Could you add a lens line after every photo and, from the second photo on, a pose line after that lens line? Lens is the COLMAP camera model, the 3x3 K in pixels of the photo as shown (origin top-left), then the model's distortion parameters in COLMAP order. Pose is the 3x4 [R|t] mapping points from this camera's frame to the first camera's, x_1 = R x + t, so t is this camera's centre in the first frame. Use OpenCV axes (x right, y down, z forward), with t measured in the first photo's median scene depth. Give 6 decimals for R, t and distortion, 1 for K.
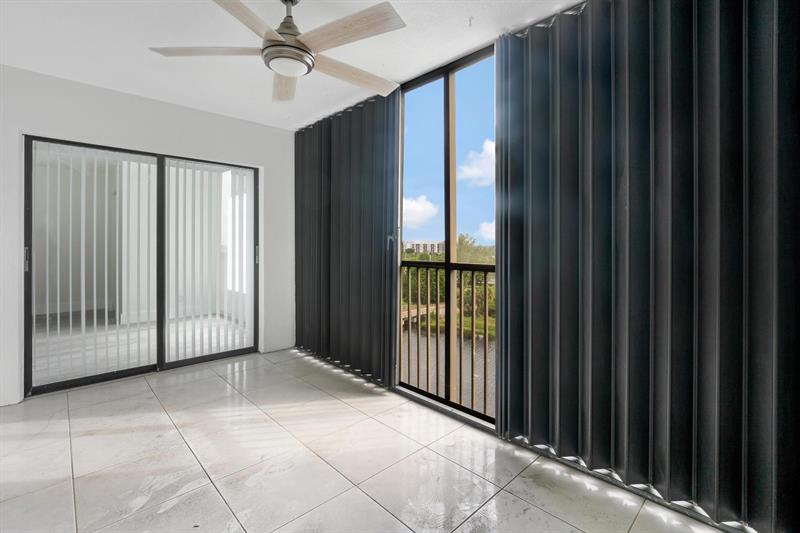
lens RADIAL K [[364.6, 0, 397.6], [0, 364.6, 250.1], [0, 0, 1]] dist [-0.003265, -0.000441]
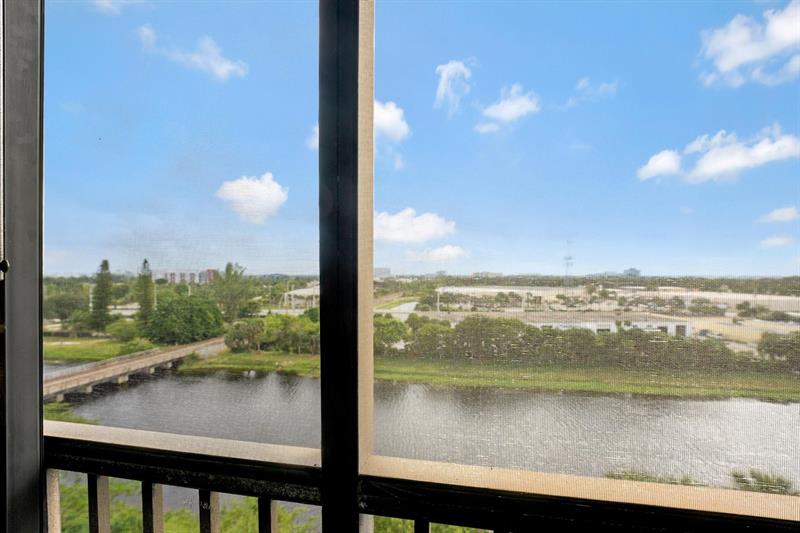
lens RADIAL K [[355.8, 0, 399.1], [0, 355.8, 282.9], [0, 0, 1]] dist [-0.000587, -0.000036]
pose [[0.812709, -0.009736, 0.582589, 0.057358], [0.003642, 0.999926, 0.011631, -0.056257], [-0.582659, -0.007331, 0.812684, 0.803211]]
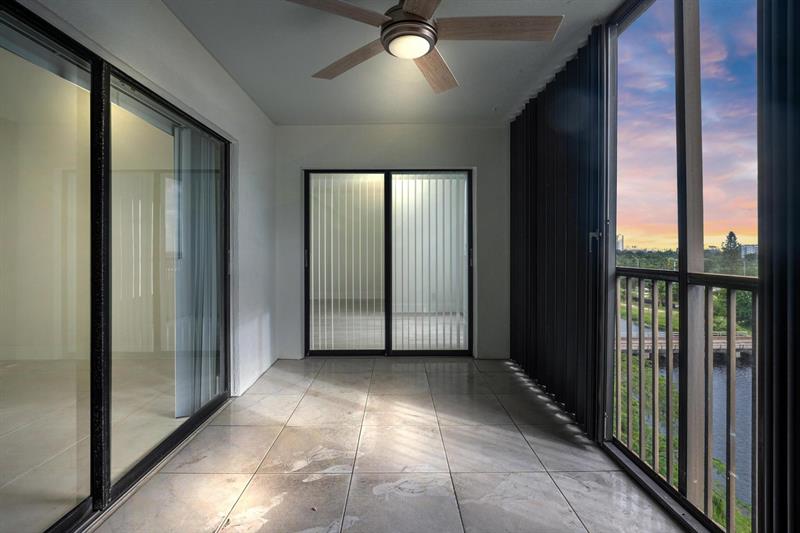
lens RADIAL K [[361.4, 0, 399.6], [0, 361.4, 253.4], [0, 0, 1]] dist [-0.001035, 0.000309]
pose [[0.733656, 0.003124, -0.679514, 0.189675], [-0.005505, 0.999984, -0.001346, 0.005612], [0.679499, 0.004728, 0.733661, 0.214061]]
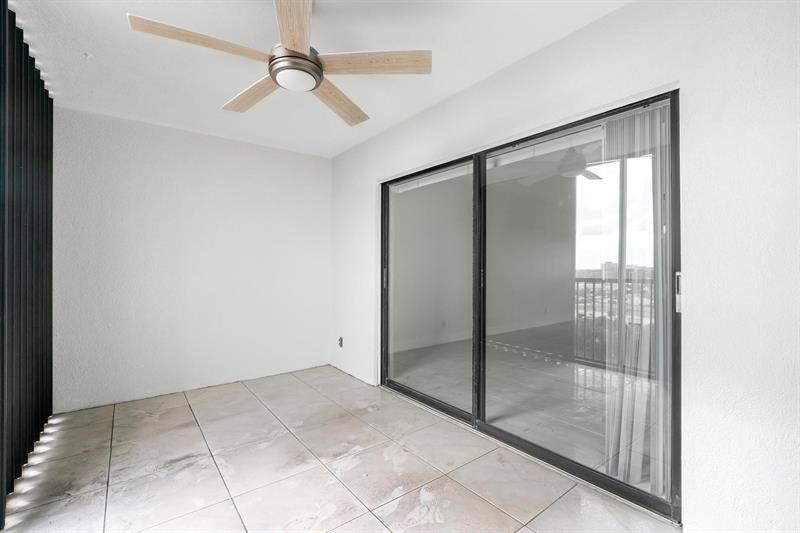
lens RADIAL K [[357.1, 0, 401.4], [0, 357.1, 264.3], [0, 0, 1]] dist [-0.002010, -0.000134]
pose [[-0.995369, -0.005996, 0.095941, -0.441813], [-0.005886, 0.999982, 0.001428, -0.012100], [-0.095948, 0.000856, -0.995386, 1.257716]]
